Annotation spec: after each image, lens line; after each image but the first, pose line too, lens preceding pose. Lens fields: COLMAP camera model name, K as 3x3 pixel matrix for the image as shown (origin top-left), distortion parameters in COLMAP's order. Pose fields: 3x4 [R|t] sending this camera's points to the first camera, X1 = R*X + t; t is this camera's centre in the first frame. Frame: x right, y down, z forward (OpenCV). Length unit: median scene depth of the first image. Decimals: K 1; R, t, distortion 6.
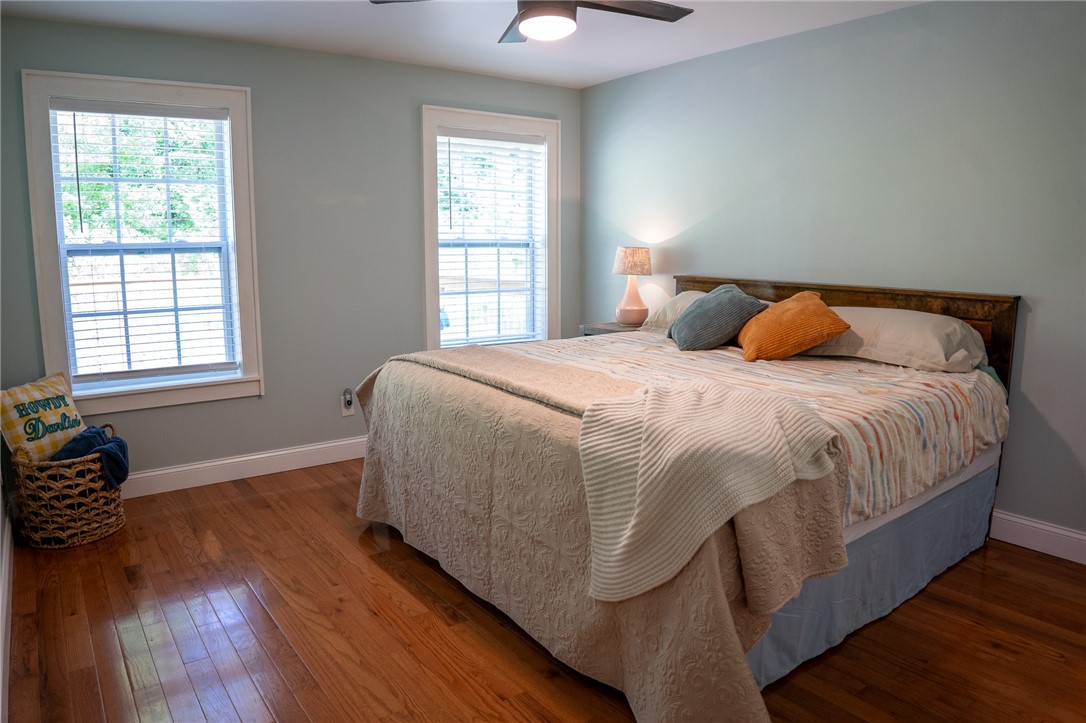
lens RADIAL K [[695.2, 0, 543.0], [0, 695.2, 361.5], [0, 0, 1]] dist [-0.150964, 0.036446]
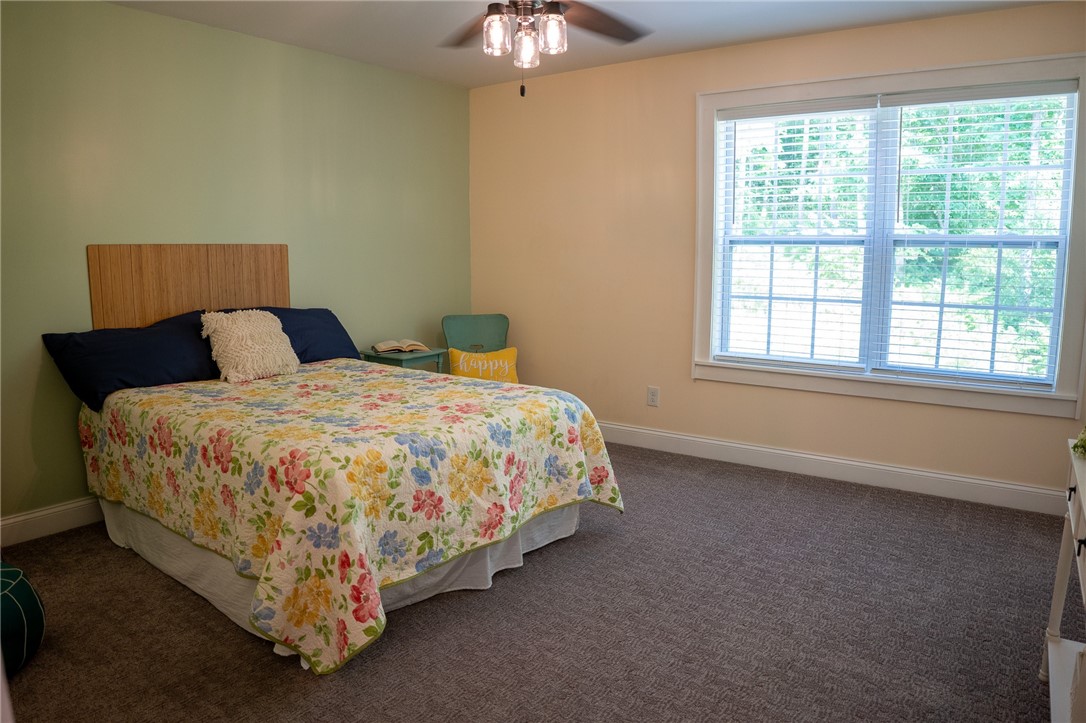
lens RADIAL K [[716.0, 0, 543.0], [0, 716.0, 361.5], [0, 0, 1]] dist [-0.139218, 0.045283]
pose [[0.305481, 0.147982, -0.940629, 0.340303], [-0.141652, 0.983920, 0.108790, -0.040856], [0.941603, 0.100009, 0.321531, 0.246413]]
